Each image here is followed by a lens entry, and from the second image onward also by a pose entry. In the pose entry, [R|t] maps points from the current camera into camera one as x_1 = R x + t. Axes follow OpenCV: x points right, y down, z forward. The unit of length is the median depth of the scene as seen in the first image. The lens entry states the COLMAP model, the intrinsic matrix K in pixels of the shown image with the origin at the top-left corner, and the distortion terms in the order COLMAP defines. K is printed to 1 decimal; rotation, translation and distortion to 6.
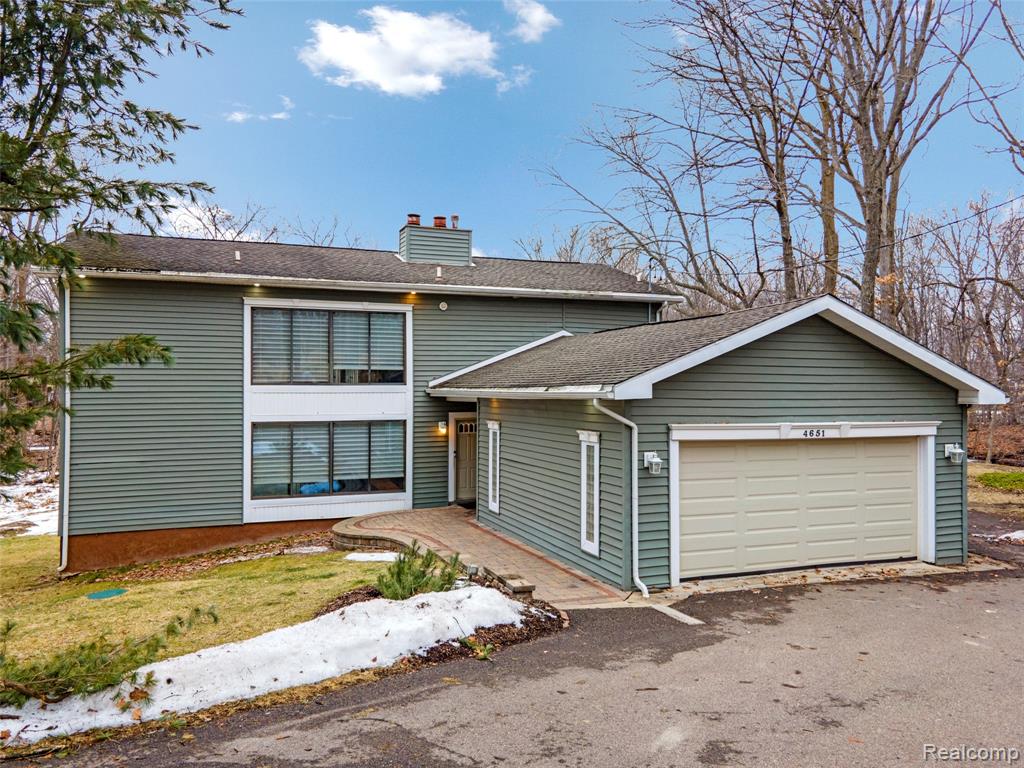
lens RADIAL K [[750.3, 0, 524.8], [0, 750.3, 383.6], [0, 0, 1]] dist [0.034040, 0.004056]
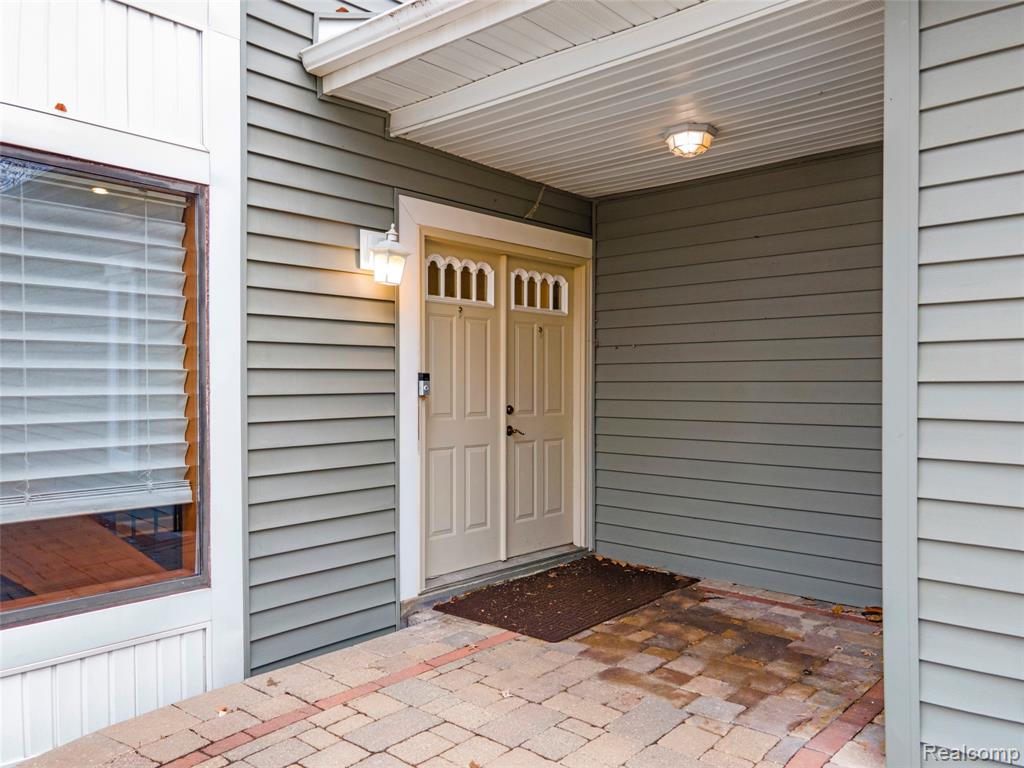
lens RADIAL K [[759.0, 0, 509.8], [0, 759.0, 403.2], [0, 0, 1]] dist [0.047176, 0.004841]
pose [[0.885650, -0.013044, 0.464170, -0.193225], [0.005519, 0.999830, 0.017567, 0.105118], [-0.464320, -0.012997, 0.885572, 0.865939]]
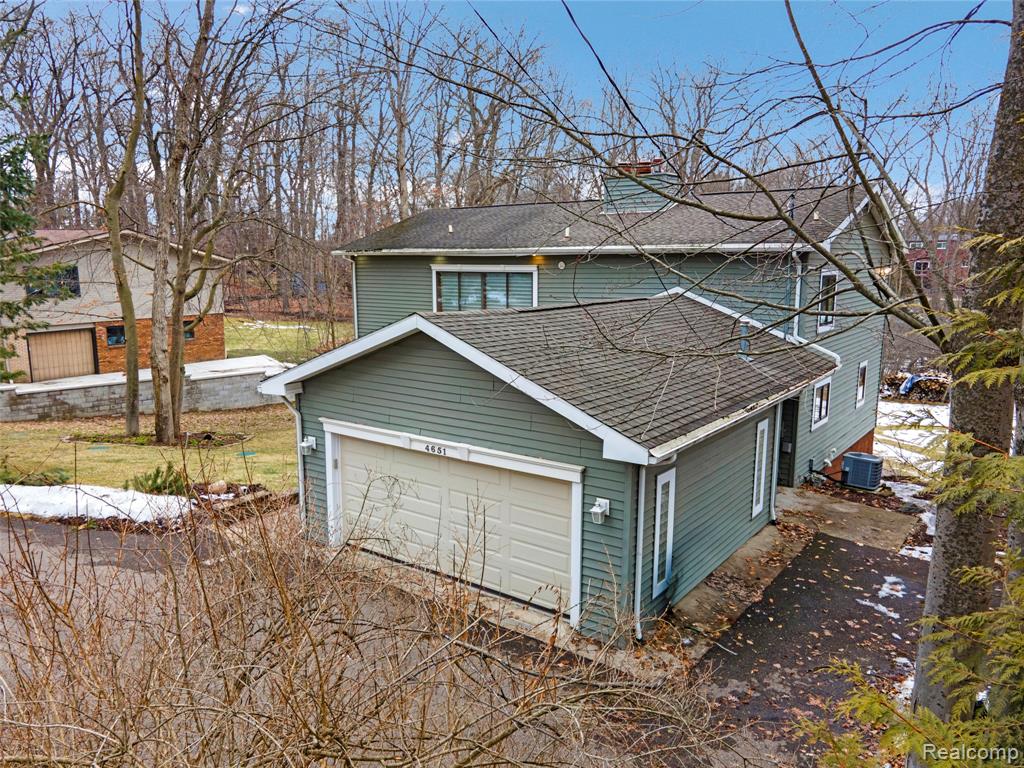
lens RADIAL K [[736.1, 0, 506.7], [0, 736.1, 385.1], [0, 0, 1]] dist [0.033416, 0.008637]
pose [[0.554632, 0.136339, -0.820850, 0.811091], [-0.000361, 0.986525, 0.163612, -0.116919], [0.832096, -0.090448, 0.547207, 0.371420]]
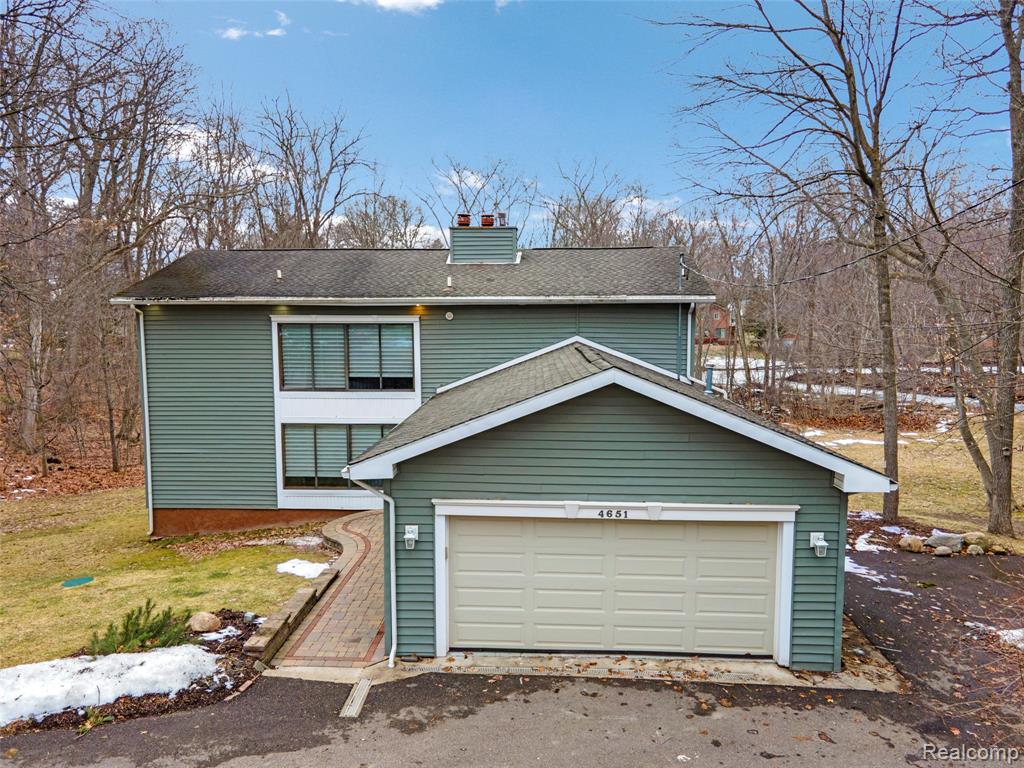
lens RADIAL K [[755.6, 0, 513.0], [0, 755.6, 379.8], [0, 0, 1]] dist [0.041251, 0.003143]
pose [[0.919771, 0.033324, -0.391039, 0.417841], [0.002473, 0.995877, 0.090684, -0.120167], [0.392448, -0.084376, 0.915896, 0.081474]]
